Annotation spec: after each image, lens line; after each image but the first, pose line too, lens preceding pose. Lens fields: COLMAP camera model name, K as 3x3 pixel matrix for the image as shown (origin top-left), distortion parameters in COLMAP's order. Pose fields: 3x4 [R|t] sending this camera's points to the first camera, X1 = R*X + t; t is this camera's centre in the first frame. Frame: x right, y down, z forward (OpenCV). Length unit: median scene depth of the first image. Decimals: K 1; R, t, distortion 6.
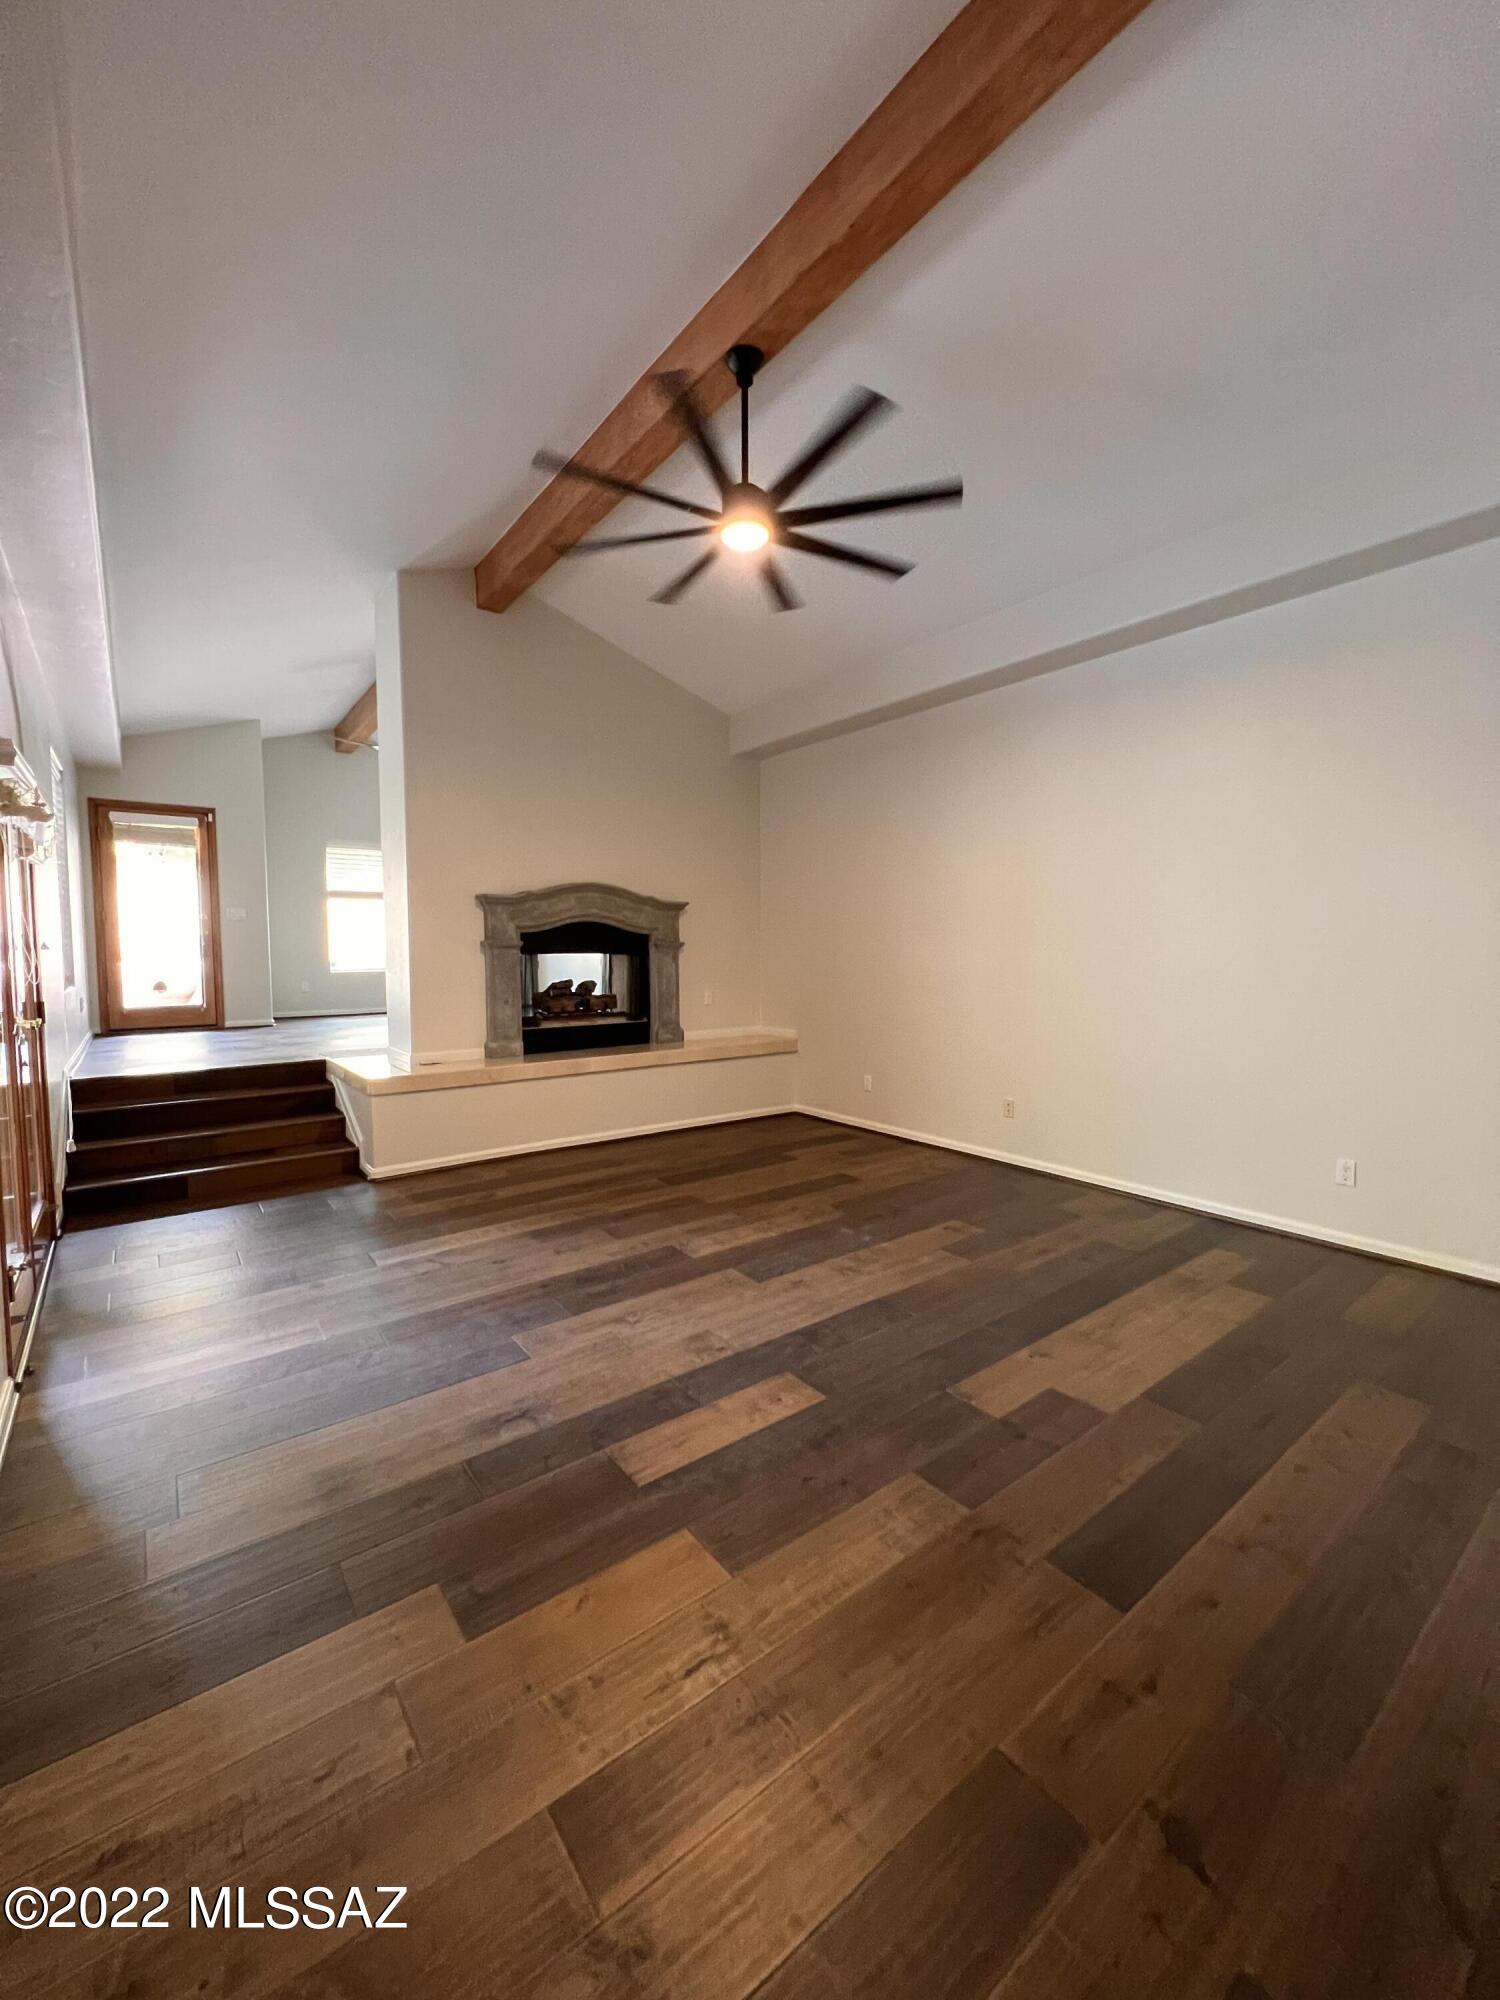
lens RADIAL K [[800.0, 0, 754.9], [0, 800.0, 993.1], [0, 0, 1]] dist [-0.003599, 0.001027]
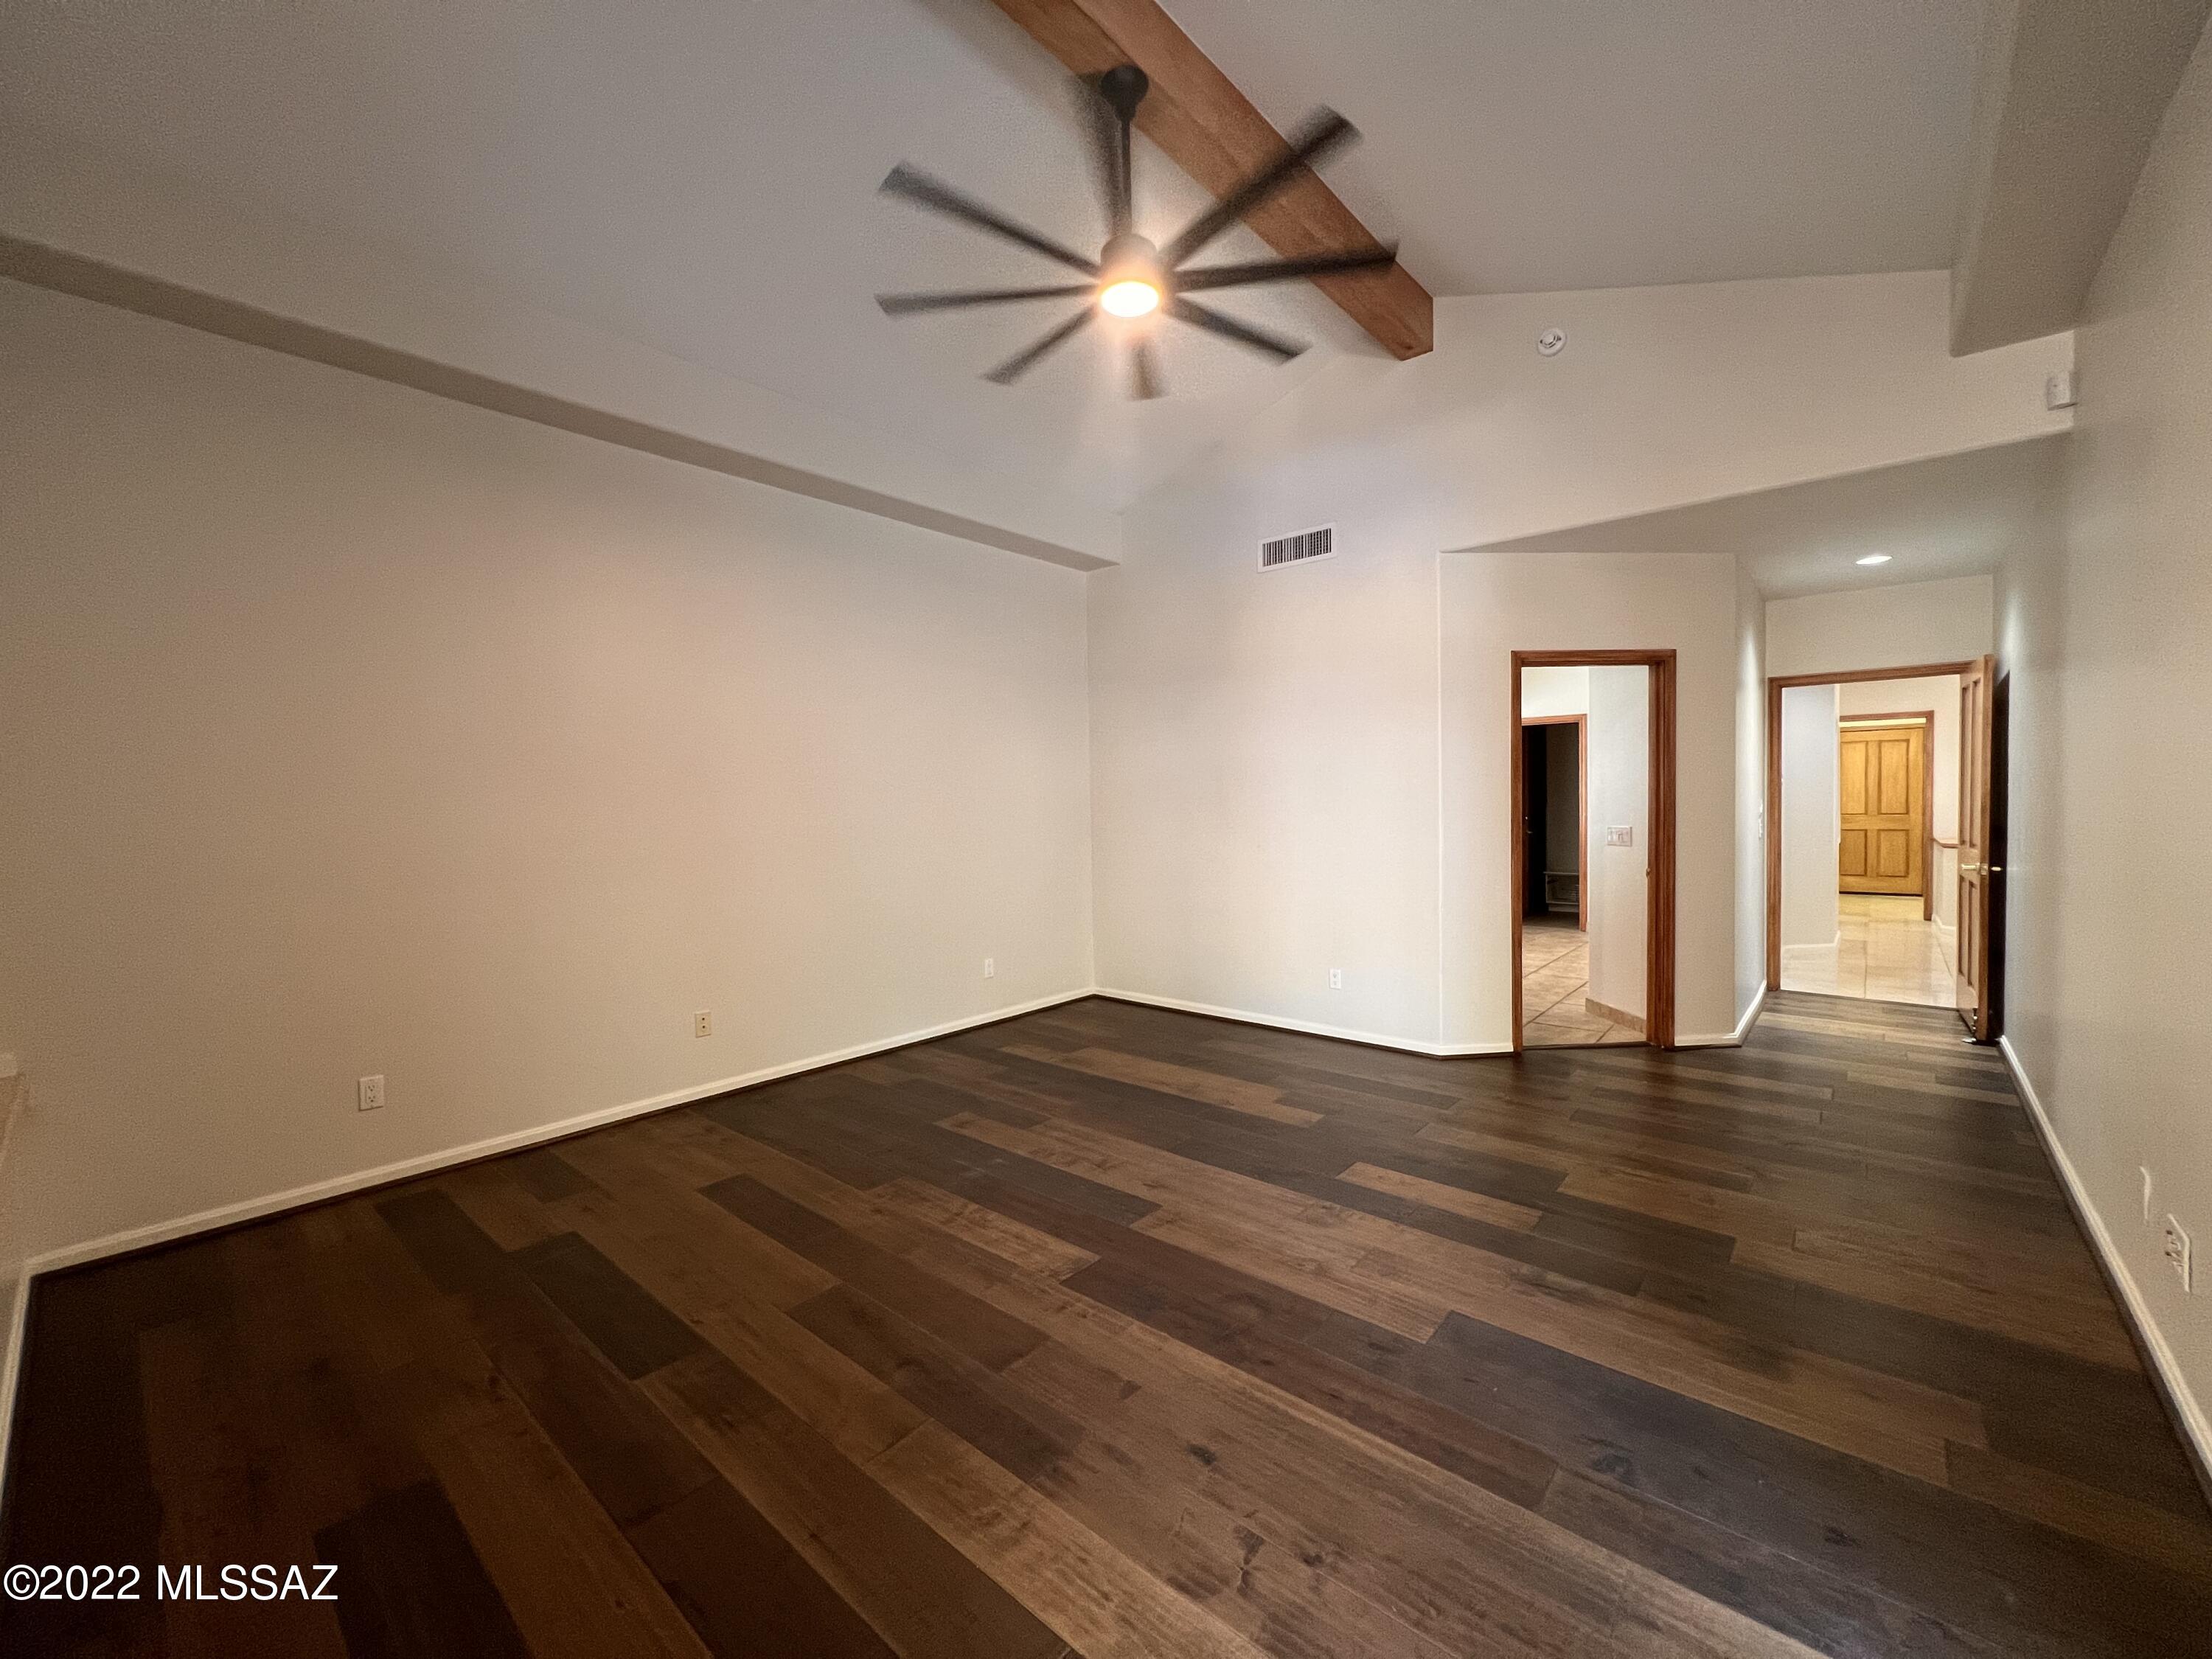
lens RADIAL K [[884.8, 0, 1101.6], [0, 884.8, 822.1], [0, 0, 1]] dist [-0.003599, 0.001027]
pose [[-0.193484, -0.019022, 0.980919, -0.704354], [0.072073, 0.996835, 0.033547, -0.056714], [-0.978453, 0.077188, -0.191501, 0.970027]]
